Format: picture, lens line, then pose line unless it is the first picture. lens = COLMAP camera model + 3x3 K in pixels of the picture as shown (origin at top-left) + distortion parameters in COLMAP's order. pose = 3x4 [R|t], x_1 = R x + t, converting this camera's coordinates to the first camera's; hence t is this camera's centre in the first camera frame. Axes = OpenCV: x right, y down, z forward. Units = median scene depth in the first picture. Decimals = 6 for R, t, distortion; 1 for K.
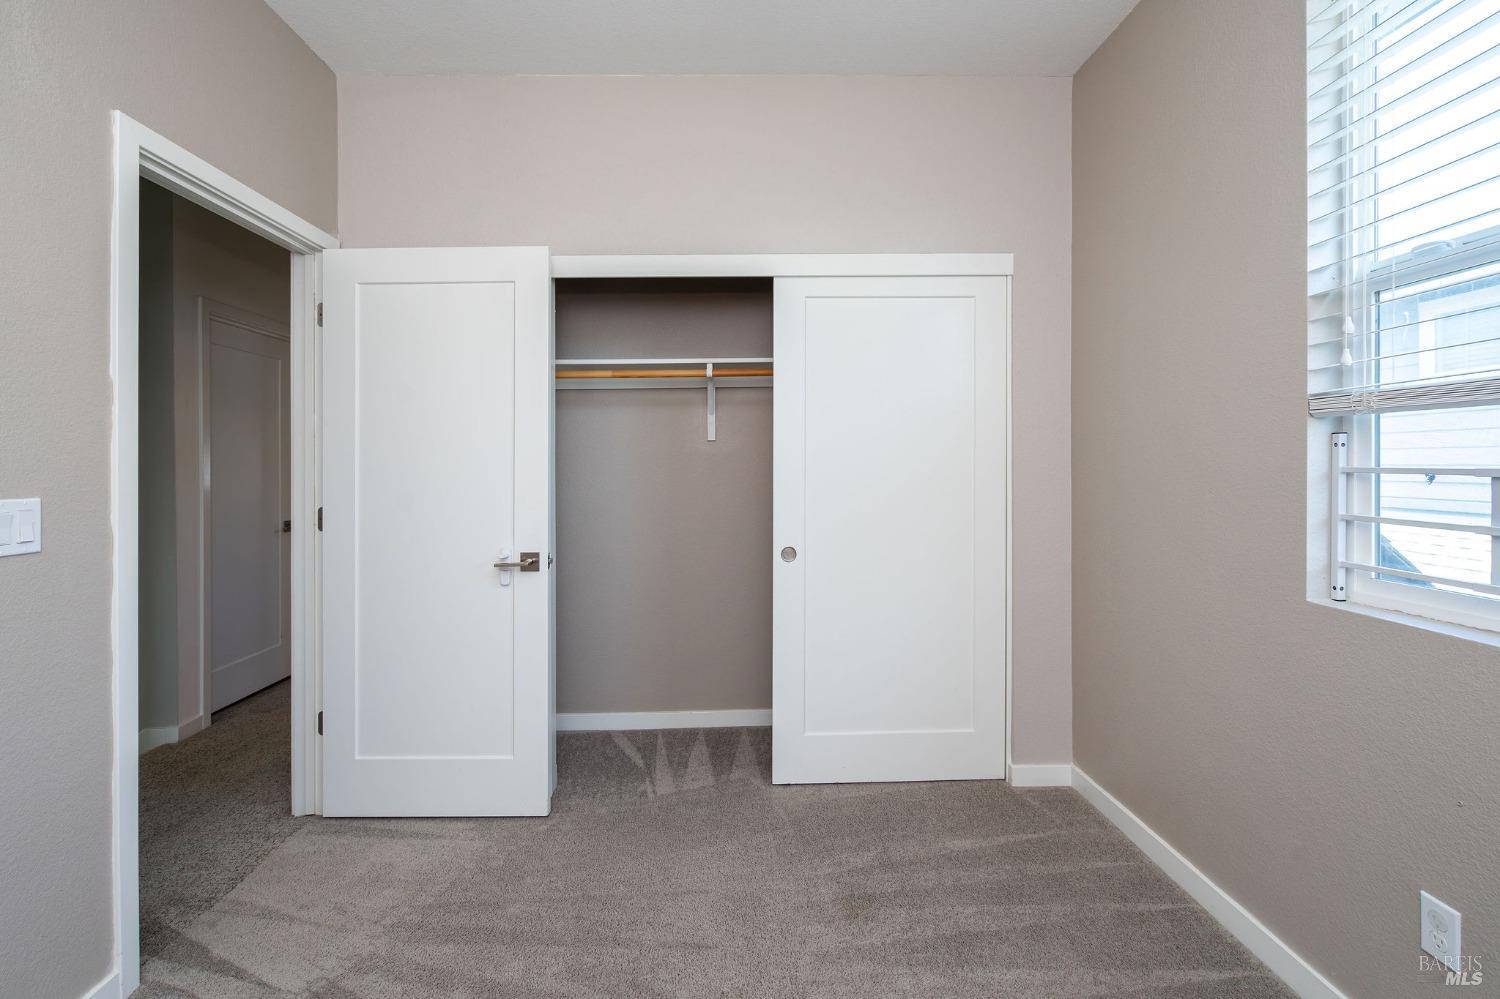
lens RADIAL K [[713.7, 0, 743.3], [0, 713.7, 485.8], [0, 0, 1]] dist [-0.012076, 0.006275]
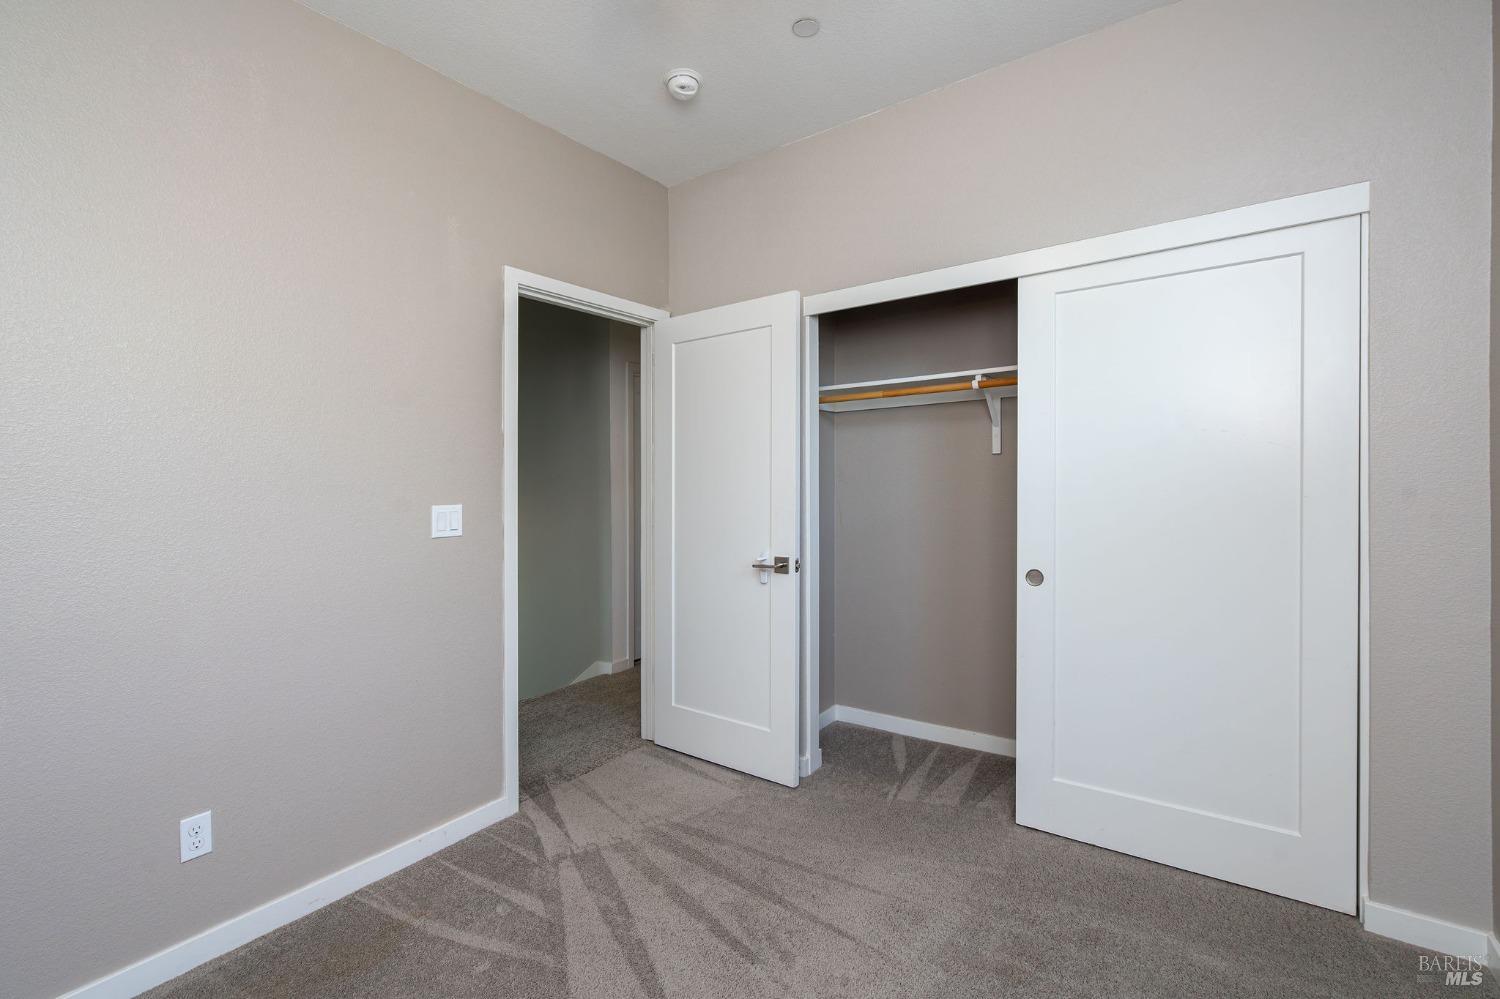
lens RADIAL K [[713.7, 0, 739.6], [0, 713.7, 497.8], [0, 0, 1]] dist [-0.012076, 0.006275]
pose [[0.772467, 0.012001, -0.634942, 0.355586], [-0.009830, 0.999928, 0.006941, -0.009626], [0.634979, 0.000879, 0.772529, 0.054159]]
